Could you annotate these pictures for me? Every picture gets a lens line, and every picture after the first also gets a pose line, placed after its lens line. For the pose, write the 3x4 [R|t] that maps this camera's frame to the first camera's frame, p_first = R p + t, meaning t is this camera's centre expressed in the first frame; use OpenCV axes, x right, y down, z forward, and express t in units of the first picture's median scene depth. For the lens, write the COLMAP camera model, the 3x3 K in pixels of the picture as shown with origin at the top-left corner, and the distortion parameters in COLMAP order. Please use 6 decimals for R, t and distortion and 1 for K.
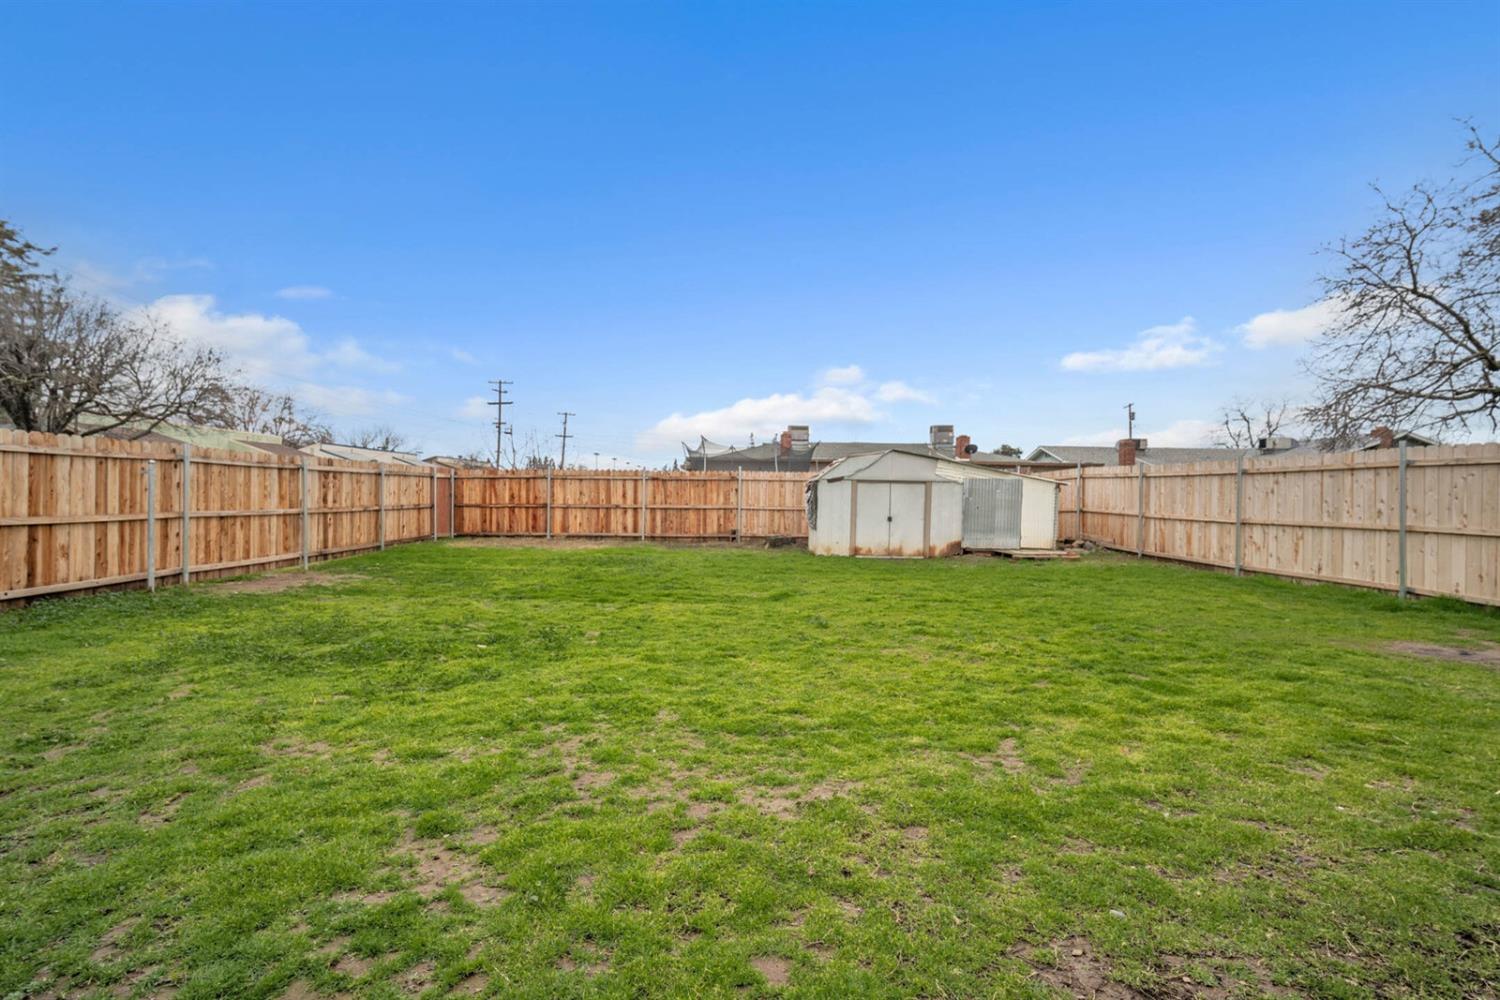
lens RADIAL K [[648.1, 0, 742.1], [0, 648.1, 504.6], [0, 0, 1]] dist [-0.004619, -0.000855]
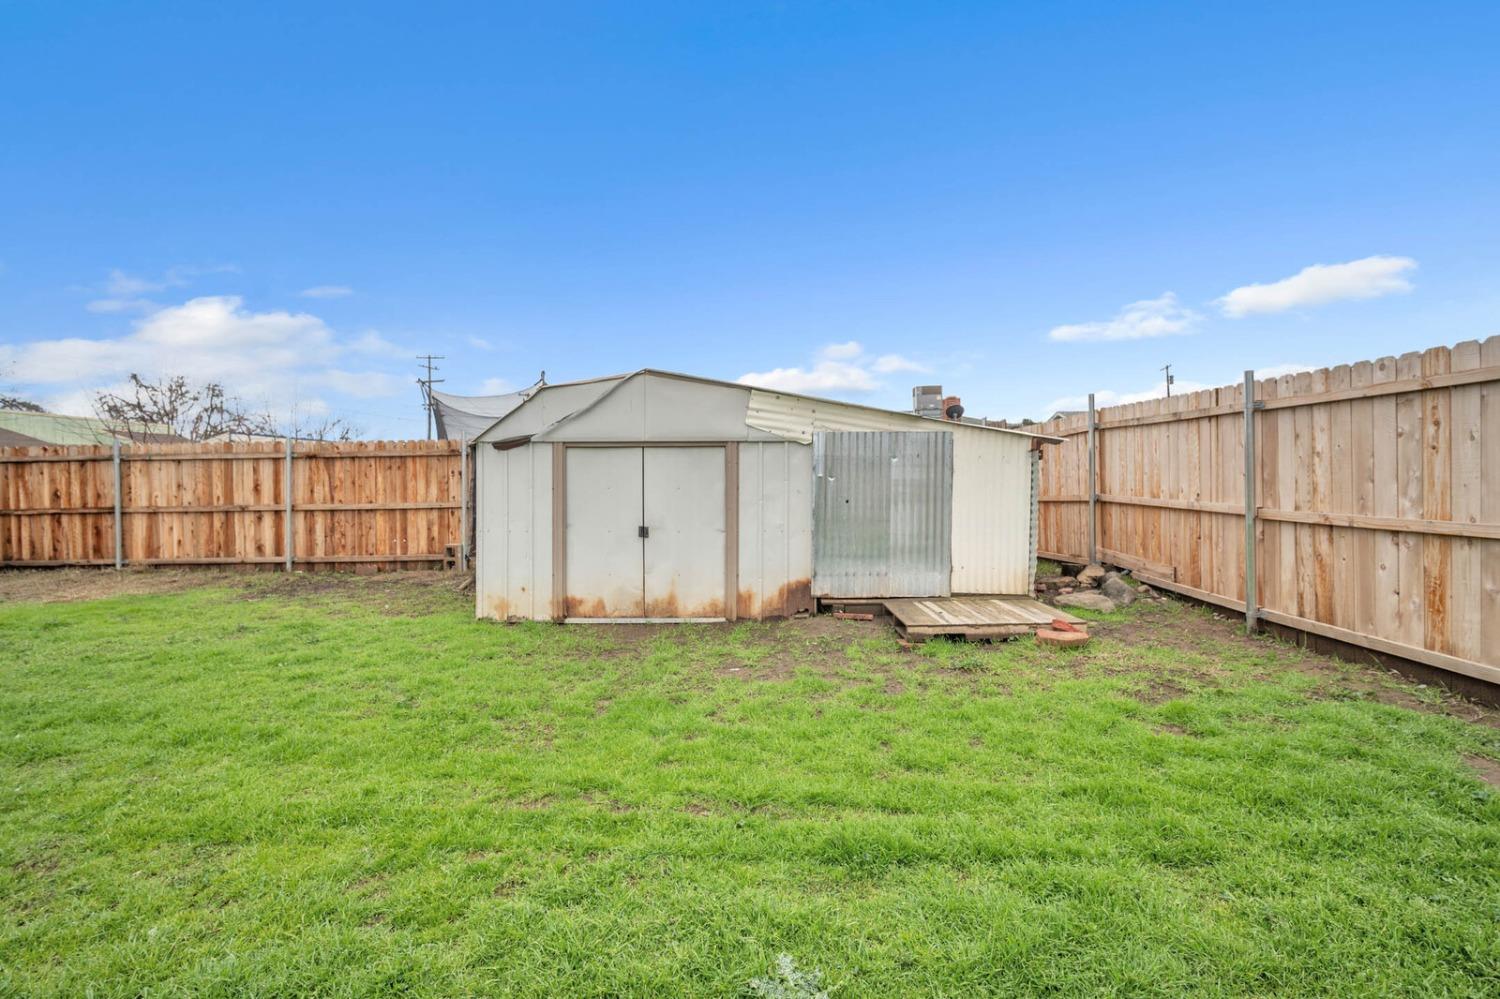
lens RADIAL K [[648.1, 0, 757.4], [0, 648.1, 489.9], [0, 0, 1]] dist [-0.004619, -0.000855]
pose [[0.999491, -0.022408, -0.022729, 0.254929], [0.022401, 0.999749, -0.000561, -0.003102], [0.022735, 0.000051, 0.999742, 0.464996]]
